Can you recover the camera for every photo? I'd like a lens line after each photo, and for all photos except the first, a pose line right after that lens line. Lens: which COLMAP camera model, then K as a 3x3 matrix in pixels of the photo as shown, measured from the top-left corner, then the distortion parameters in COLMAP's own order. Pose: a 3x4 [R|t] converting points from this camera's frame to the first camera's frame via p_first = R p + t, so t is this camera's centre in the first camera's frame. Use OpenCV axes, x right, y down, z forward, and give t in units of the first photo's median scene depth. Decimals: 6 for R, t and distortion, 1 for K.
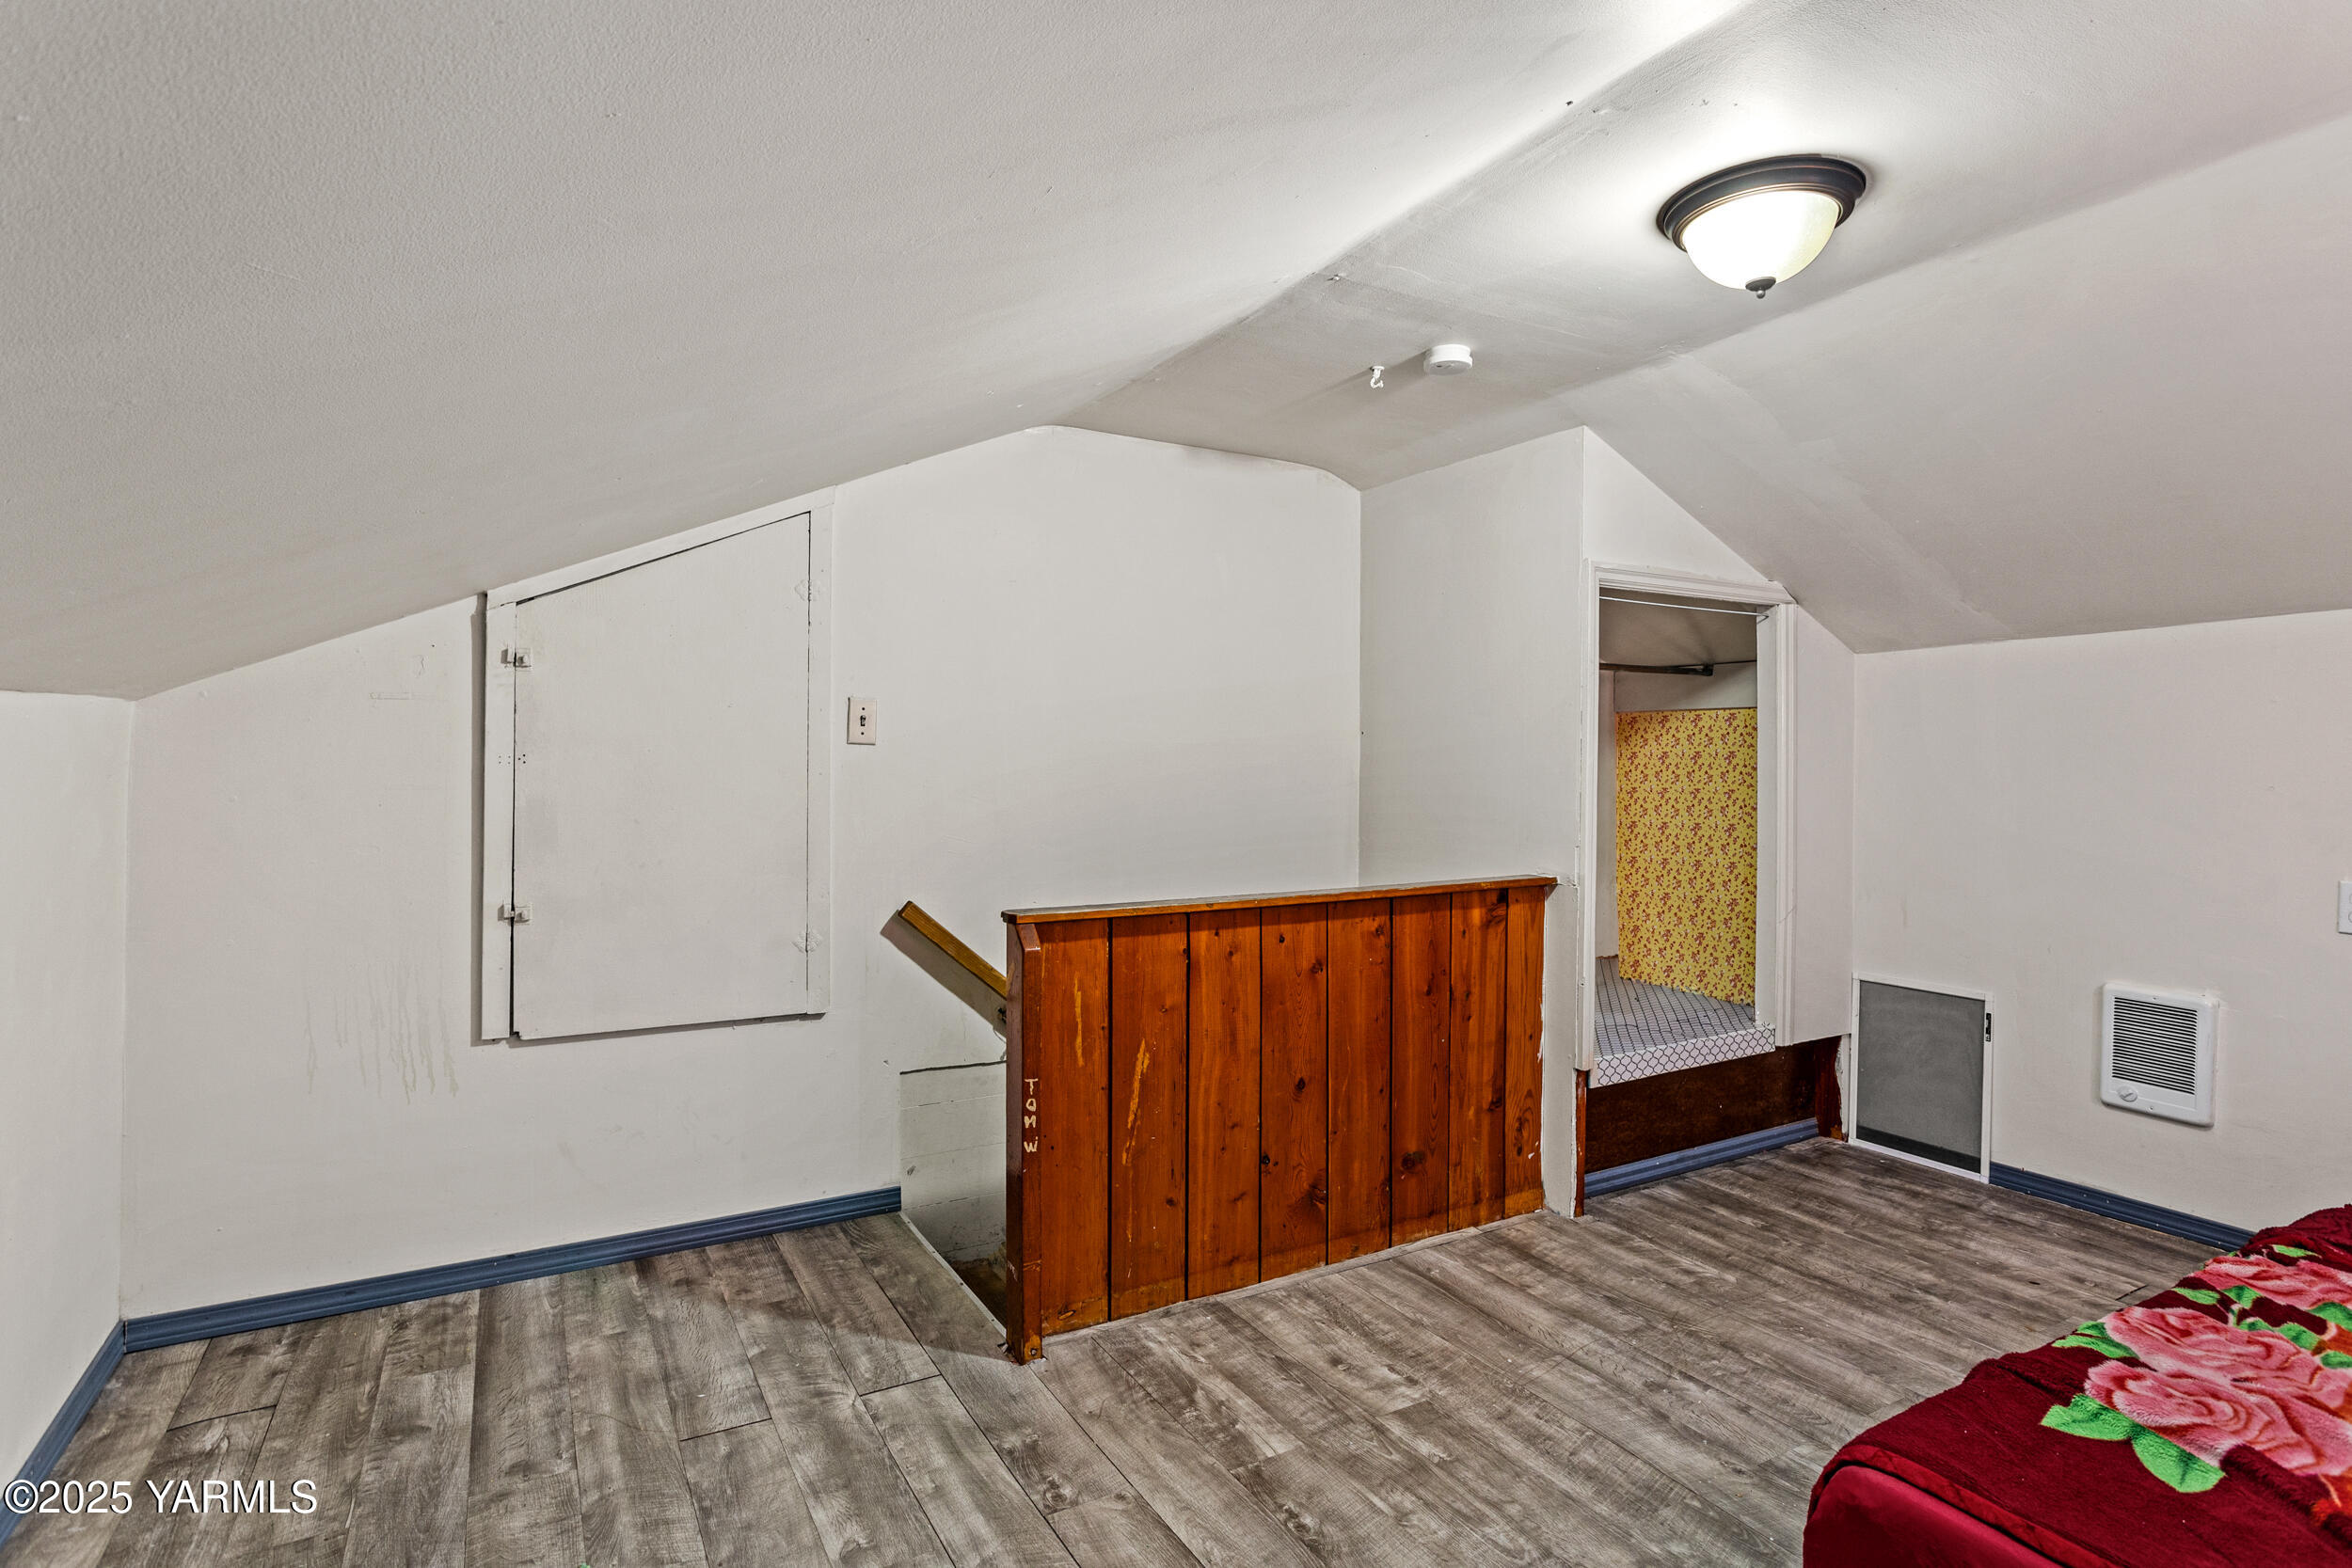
lens RADIAL K [[1201.3, 0, 1180.3], [0, 1201.3, 779.3], [0, 0, 1]] dist [-0.006888, 0.000839]
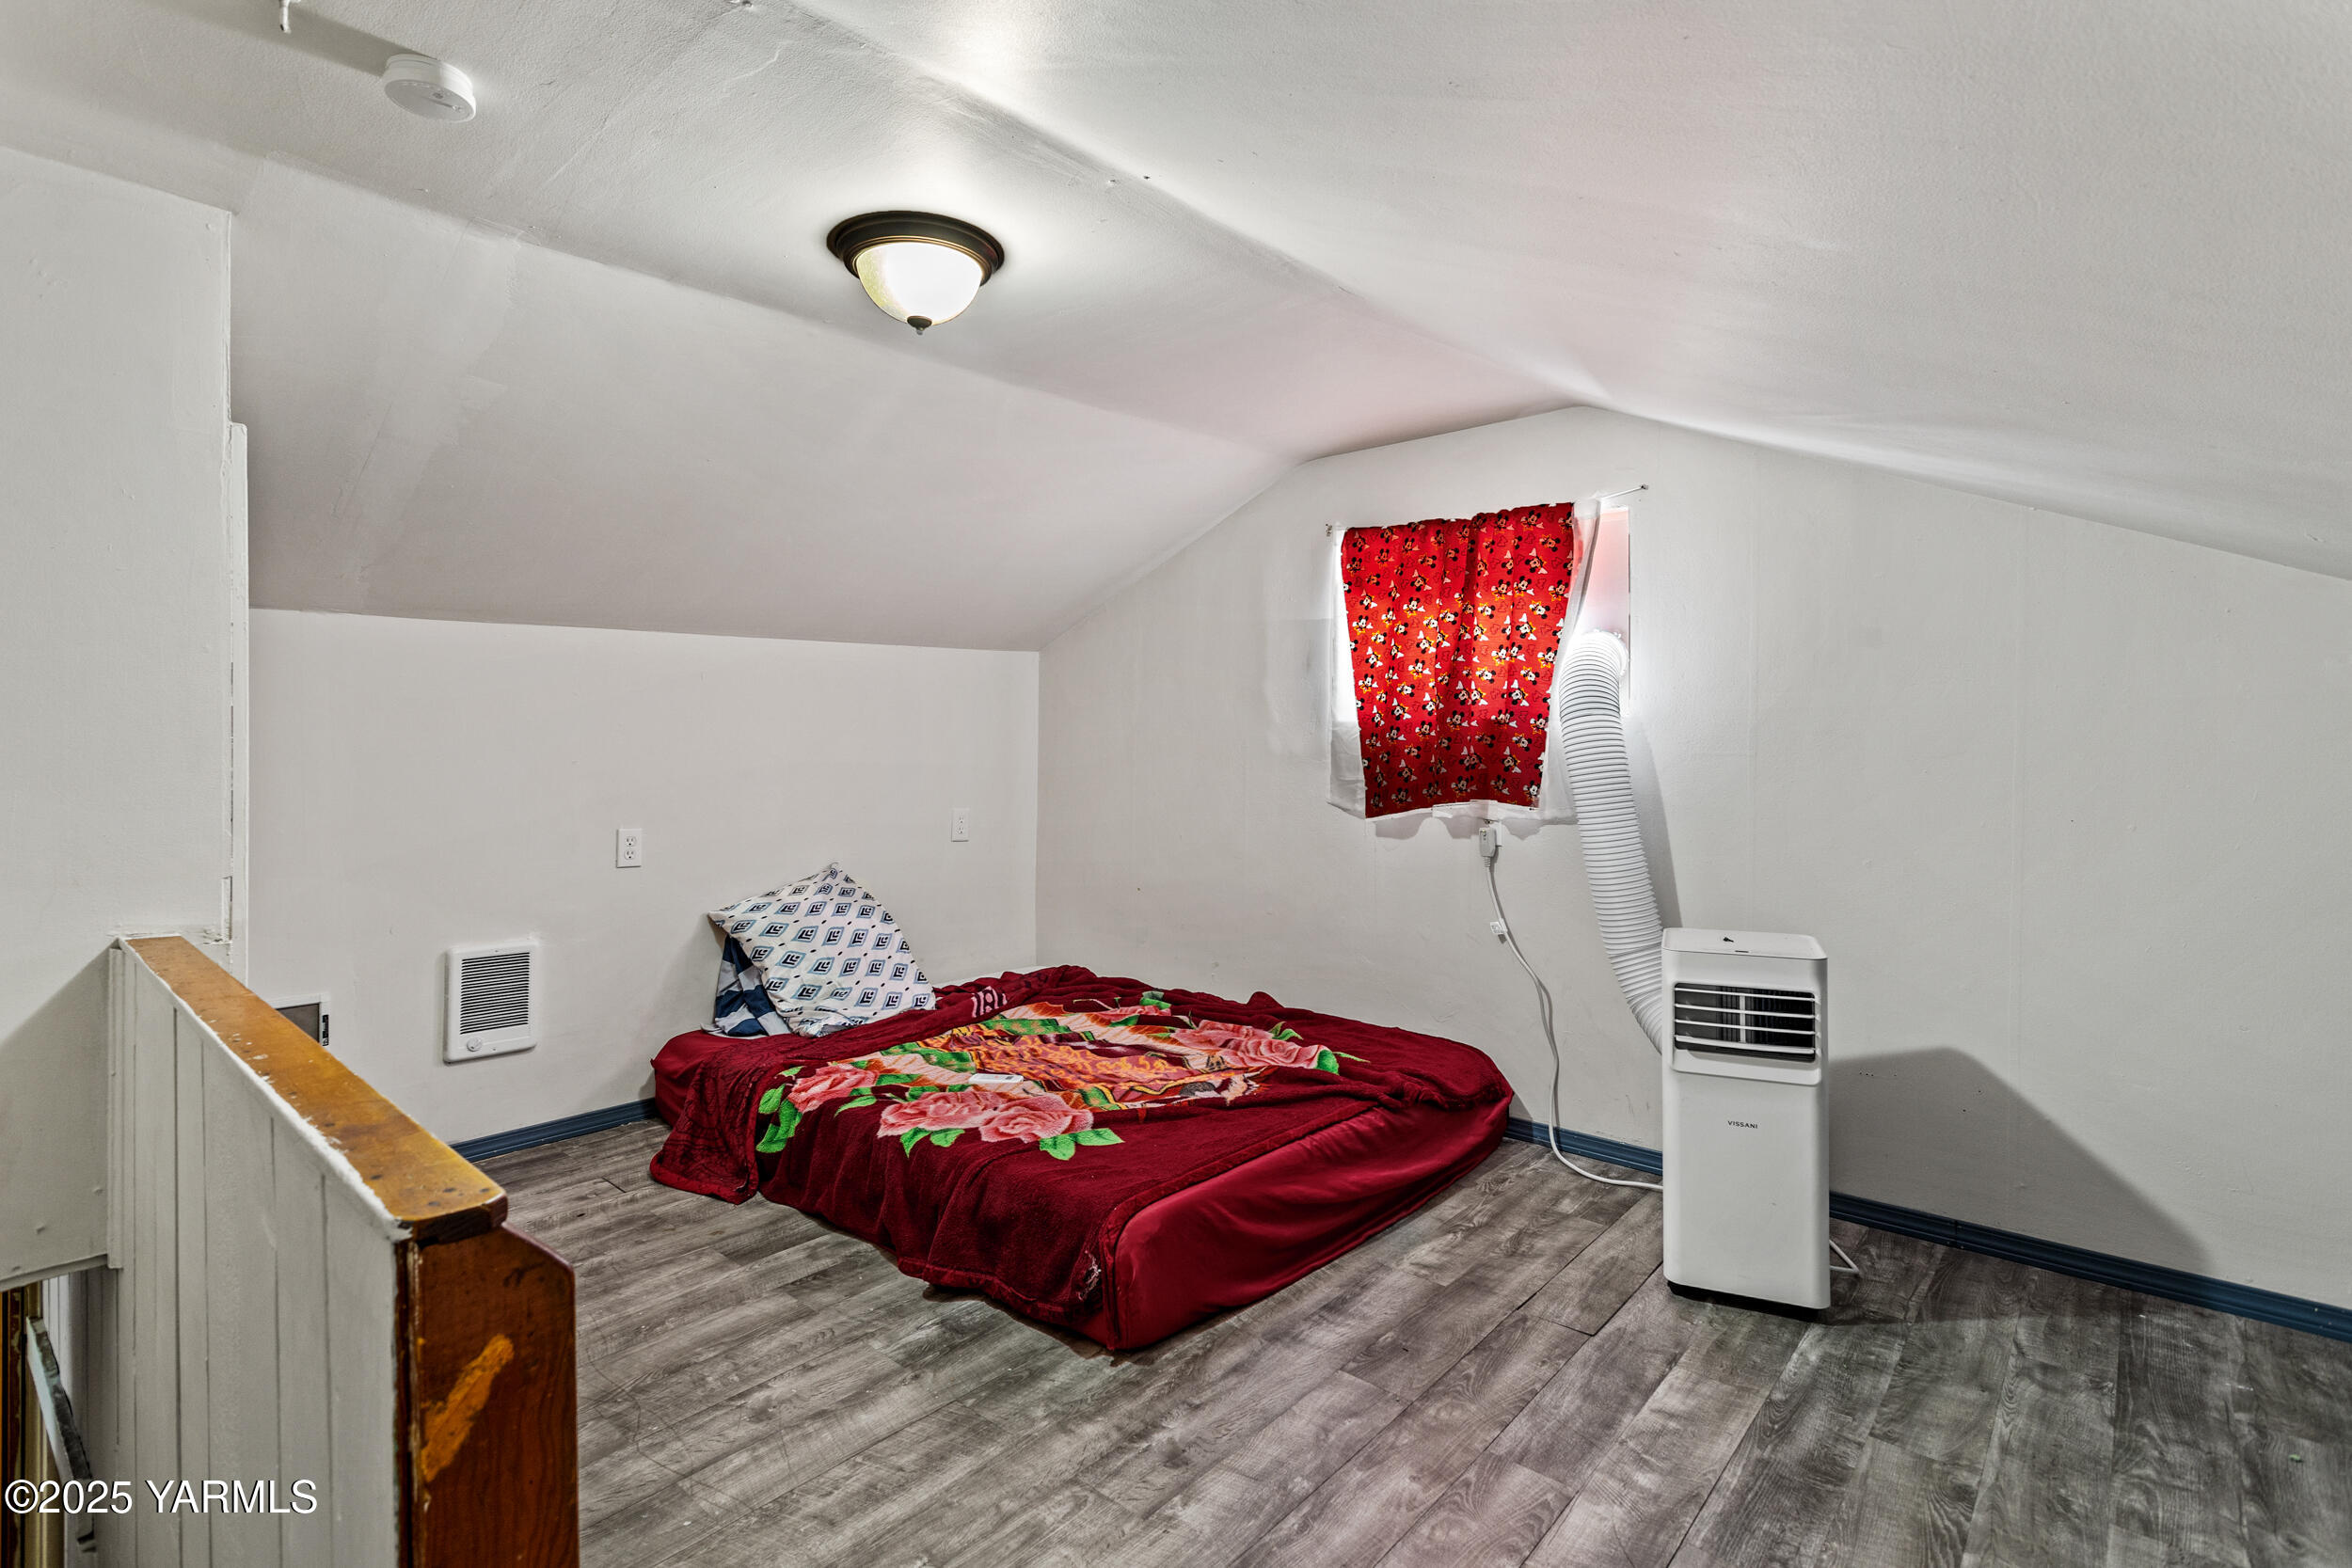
lens RADIAL K [[1125.1, 0, 1176.7], [0, 1125.1, 761.5], [0, 0, 1]] dist [0.001691, 0.000128]
pose [[-0.329622, -0.018770, 0.943926, -0.490272], [0.016305, 0.999540, 0.025570, -0.015714], [-0.943972, 0.023819, -0.329165, 0.909214]]
